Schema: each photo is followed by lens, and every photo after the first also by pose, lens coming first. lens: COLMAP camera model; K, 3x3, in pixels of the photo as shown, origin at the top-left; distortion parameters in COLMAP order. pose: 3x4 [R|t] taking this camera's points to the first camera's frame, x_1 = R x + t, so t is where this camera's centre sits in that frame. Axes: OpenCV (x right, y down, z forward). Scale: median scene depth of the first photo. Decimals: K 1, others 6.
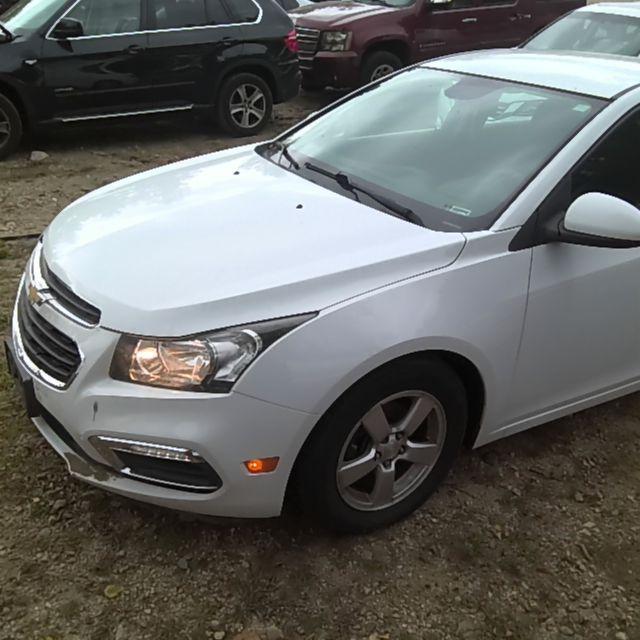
lens RADIAL K [[693.0, 0, 311.7], [0, 693.0, 319.3], [0, 0, 1]] dist [0.050835, 0.000000]
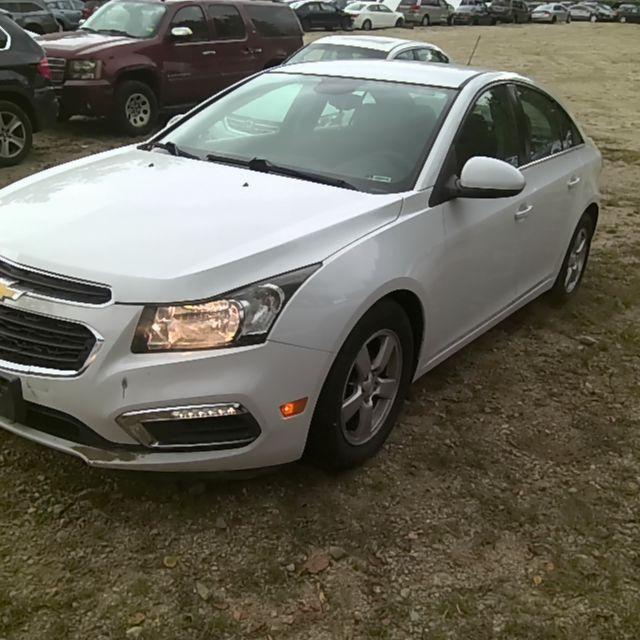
lens RADIAL K [[693.0, 0, 308.1], [0, 693.0, 318.6], [0, 0, 1]] dist [0.050835, 0.000000]
pose [[0.915709, -0.134699, 0.378593, -0.385381], [0.155581, 0.987508, -0.024964, 0.089609], [-0.370501, 0.081762, 0.925226, -0.019358]]
